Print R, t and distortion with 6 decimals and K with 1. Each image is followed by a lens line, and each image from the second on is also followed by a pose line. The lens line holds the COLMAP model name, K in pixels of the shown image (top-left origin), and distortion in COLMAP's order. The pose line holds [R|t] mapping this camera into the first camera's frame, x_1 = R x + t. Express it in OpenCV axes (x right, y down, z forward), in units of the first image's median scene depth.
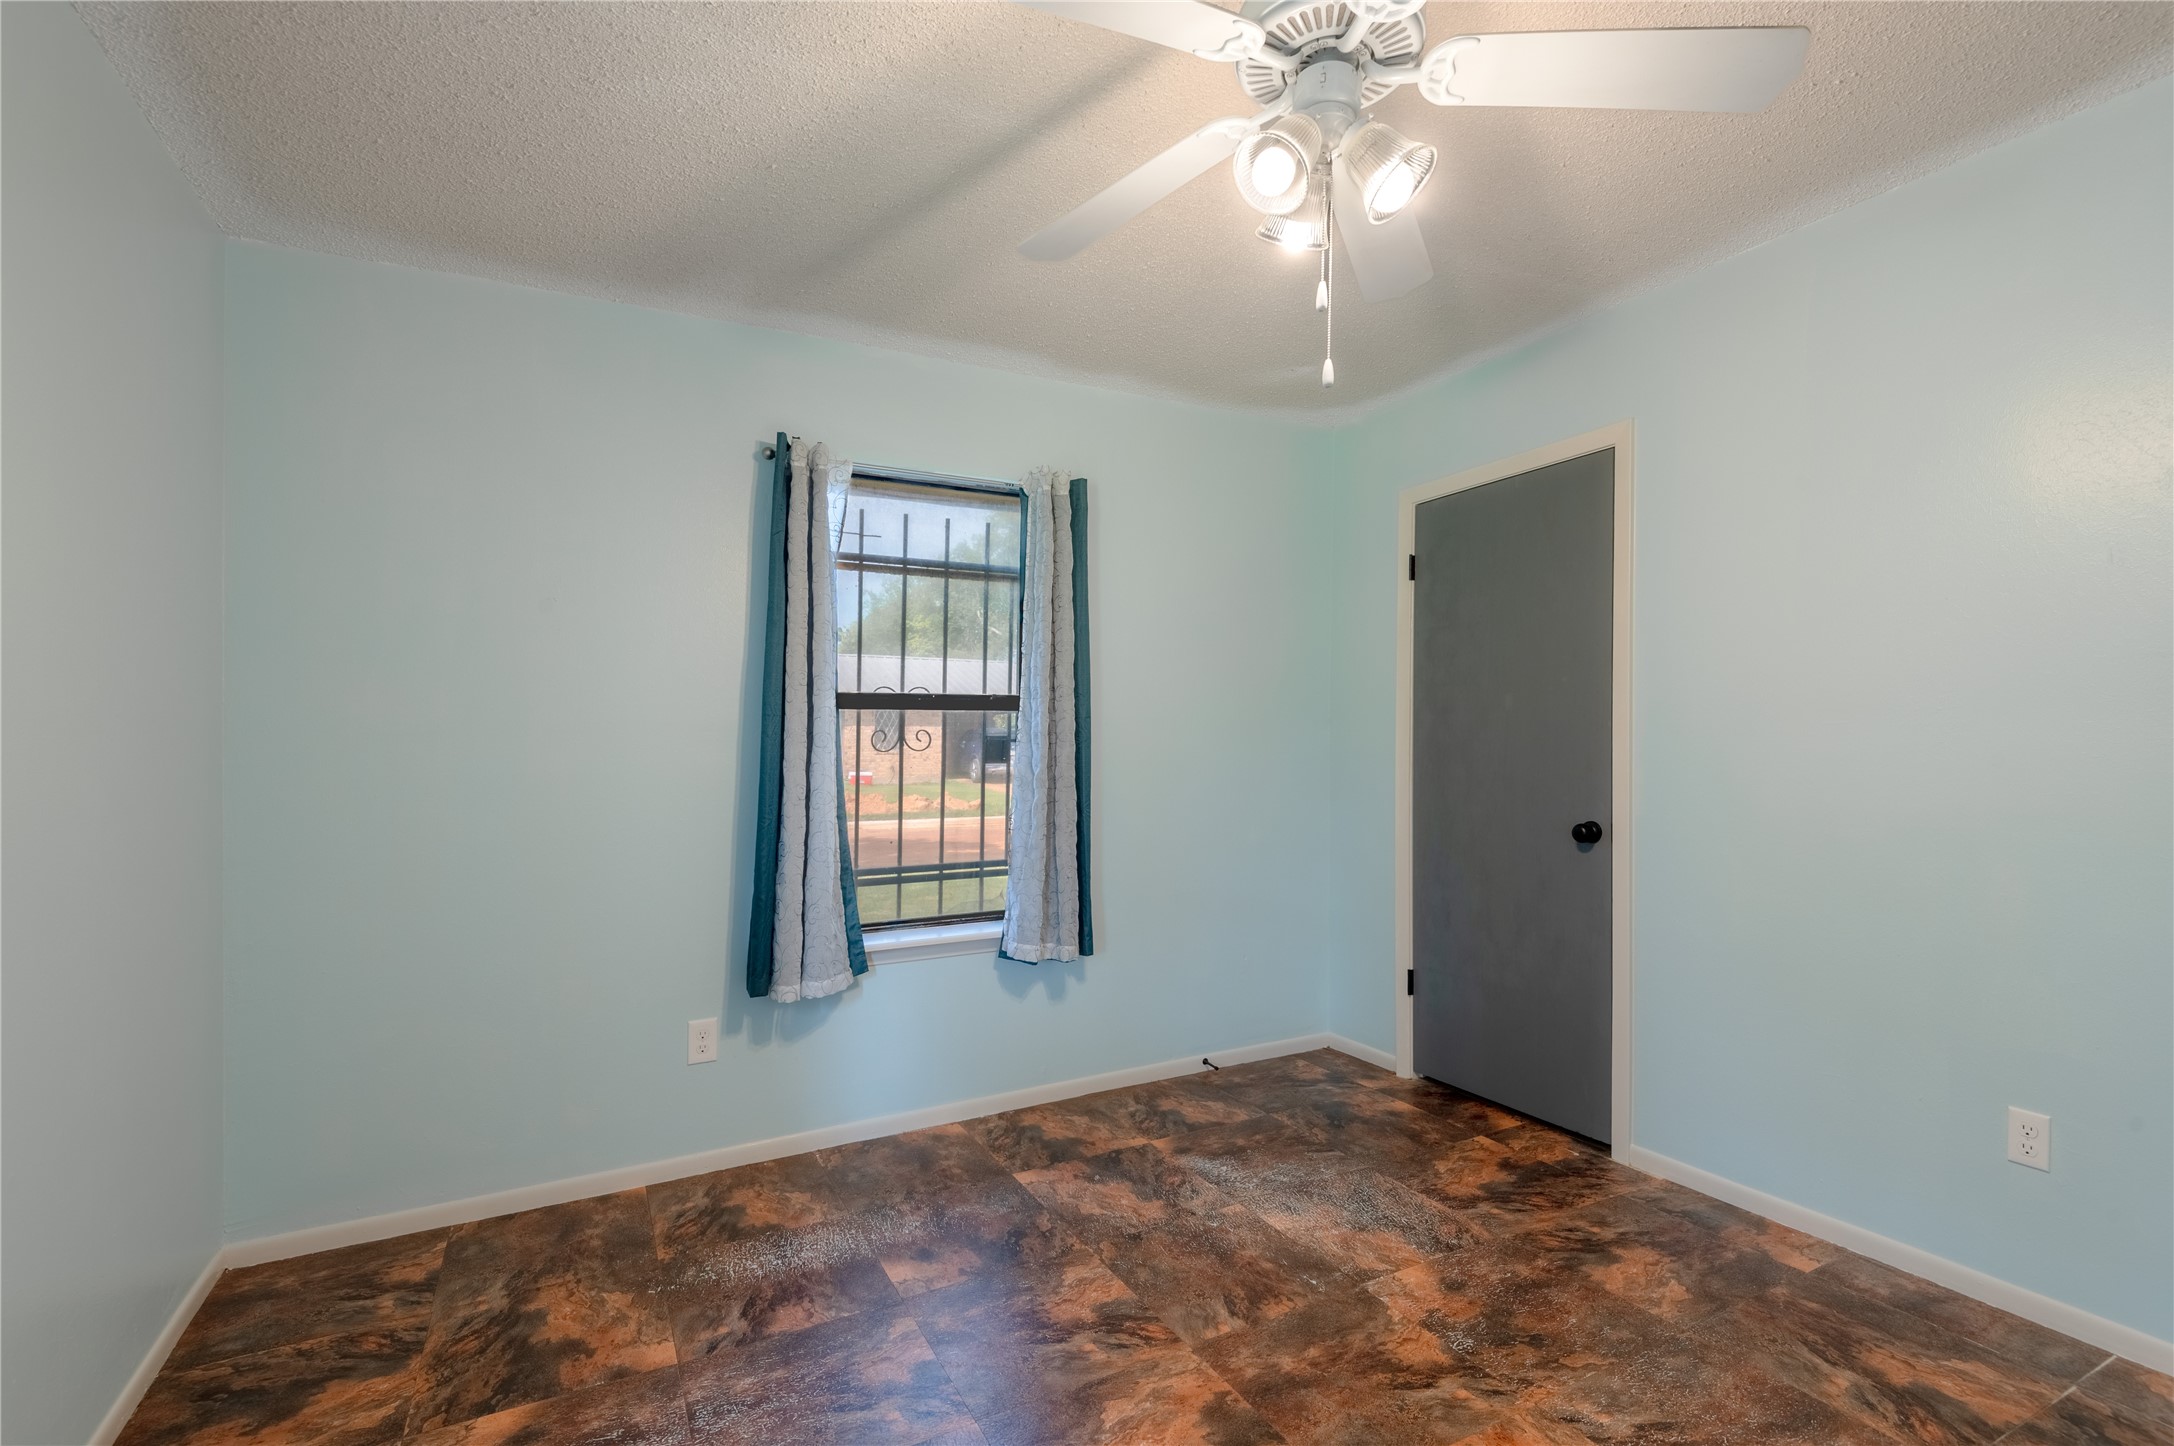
lens RADIAL K [[1004.5, 0, 1100.1], [0, 1004.5, 735.6], [0, 0, 1]] dist [0.029200, -0.017059]
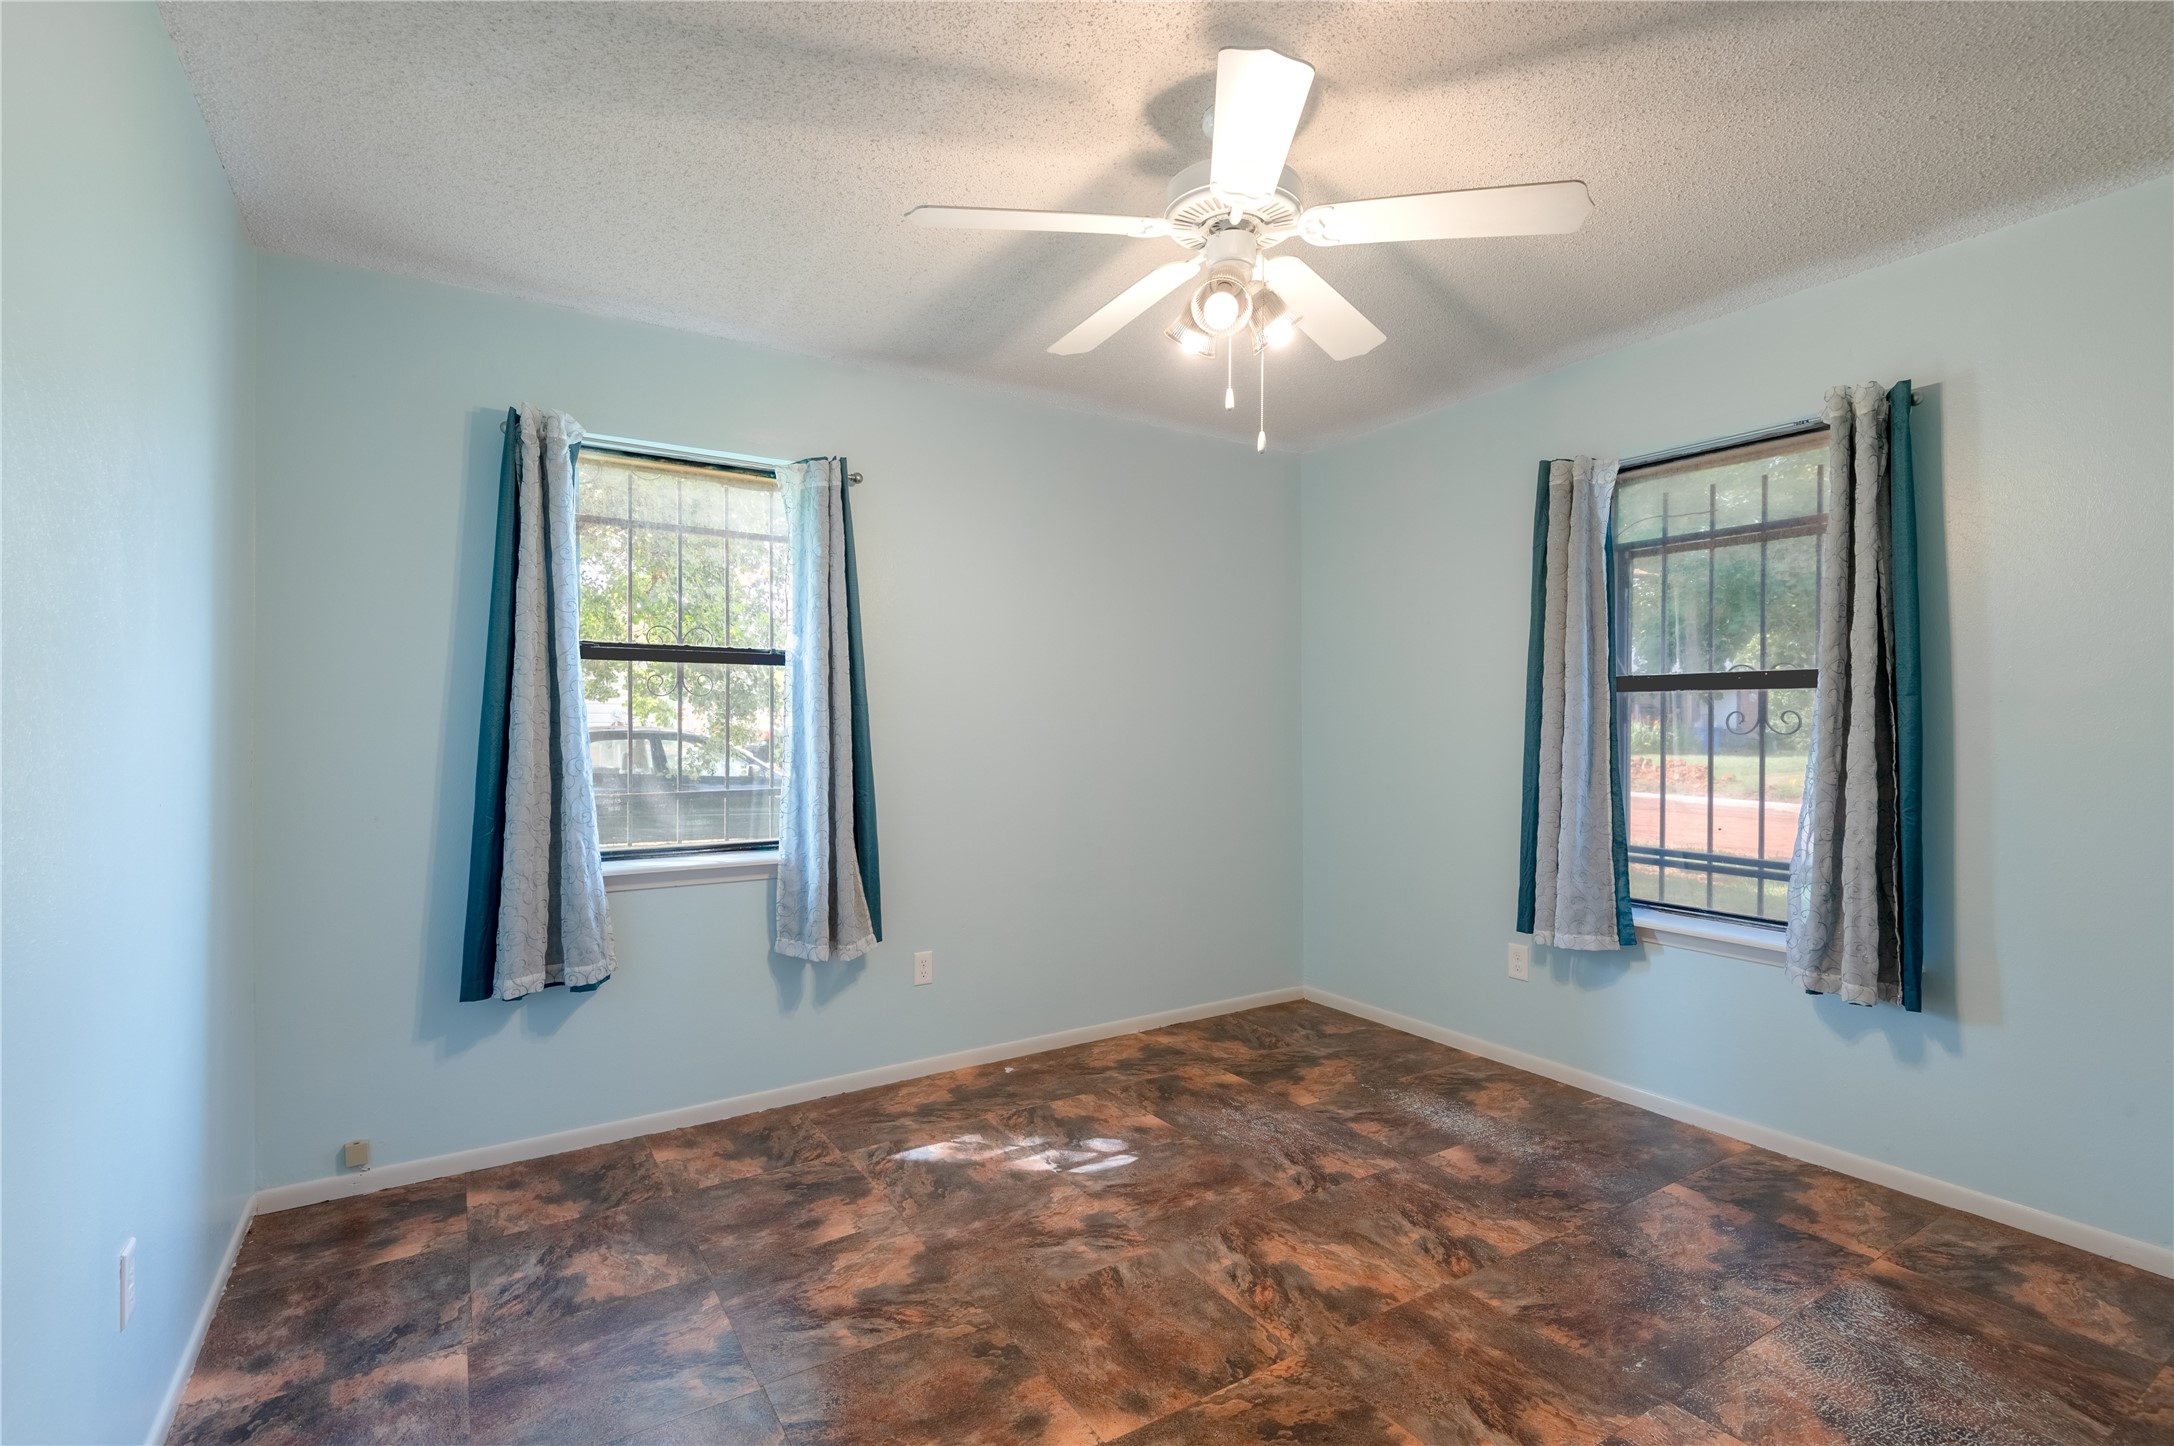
lens RADIAL K [[1004.5, 0, 1079.4], [0, 1004.5, 740.5], [0, 0, 1]] dist [0.029200, -0.017059]
pose [[0.075107, 0.030497, -0.996709, 0.842831], [-0.000140, 0.999533, 0.030573, -0.008701], [0.997175, -0.002156, 0.075077, 0.391414]]
